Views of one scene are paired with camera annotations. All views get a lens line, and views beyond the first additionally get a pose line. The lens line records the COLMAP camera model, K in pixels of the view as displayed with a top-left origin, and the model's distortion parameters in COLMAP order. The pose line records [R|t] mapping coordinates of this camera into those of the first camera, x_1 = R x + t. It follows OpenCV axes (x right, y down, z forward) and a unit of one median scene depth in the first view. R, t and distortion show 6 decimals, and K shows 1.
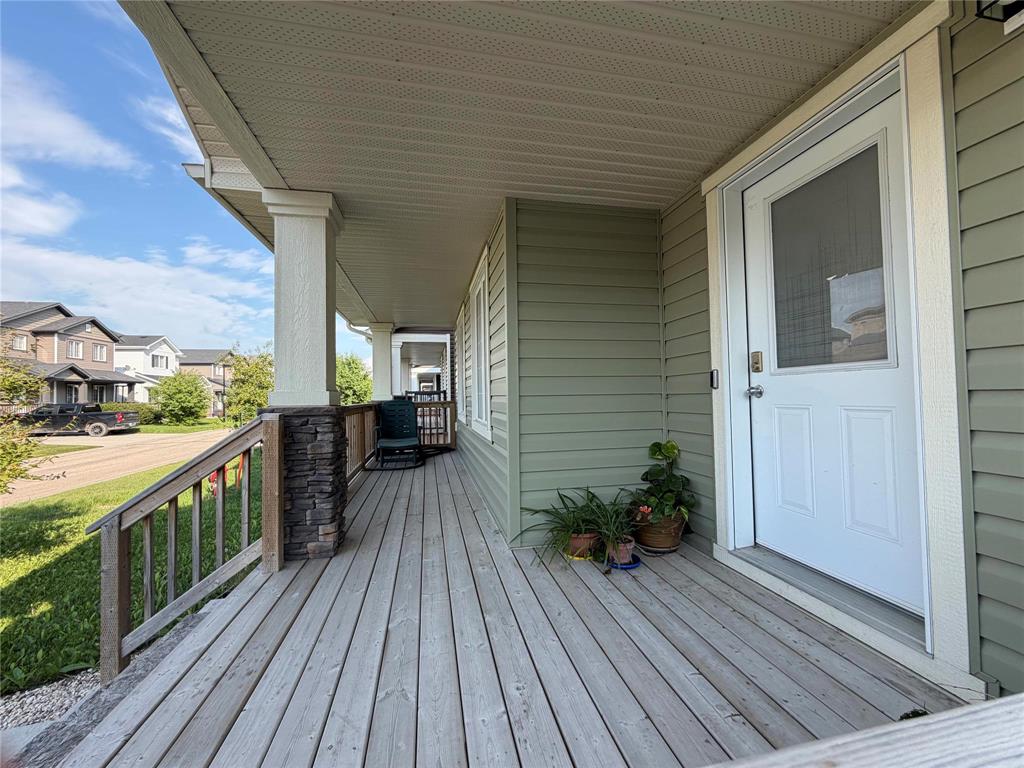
lens RADIAL K [[406.4, 0, 509.5], [0, 406.4, 382.5], [0, 0, 1]] dist [-0.000053, 0.000225]
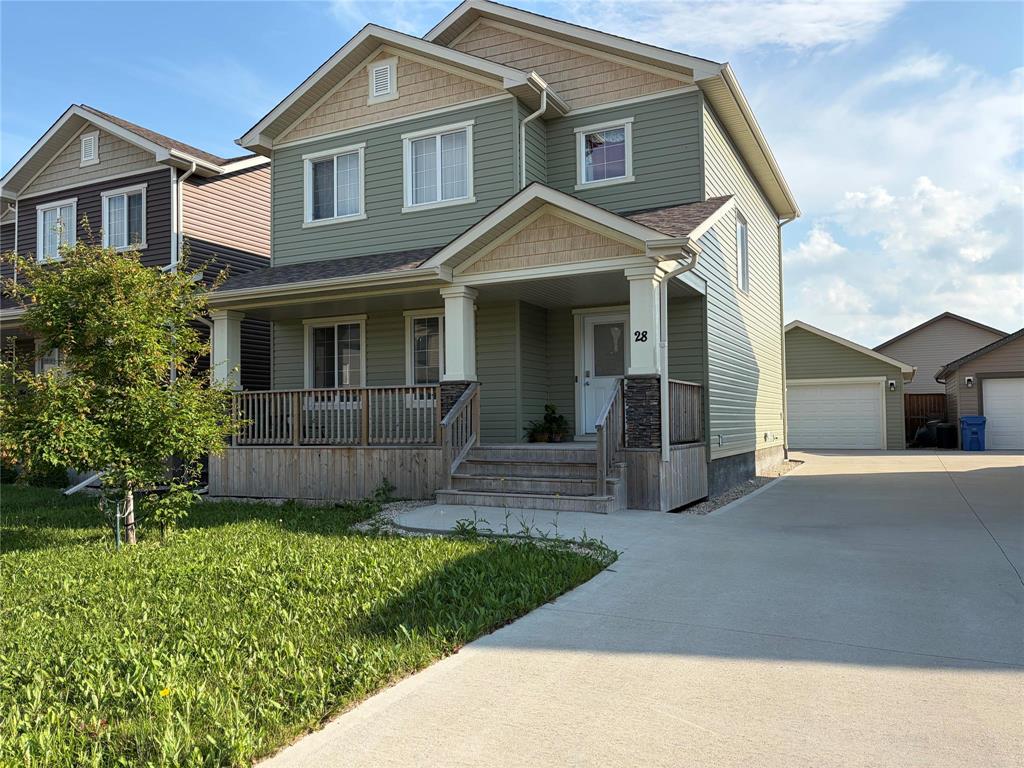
lens RADIAL K [[780.2, 0, 520.4], [0, 780.2, 390.7], [0, 0, 1]] dist [0.039303, -0.032848]
pose [[0.613327, 0.037723, 0.788928, -4.032135], [-0.021235, 0.999285, -0.031273, 0.250322], [-0.789544, 0.002428, 0.613689, -2.052278]]
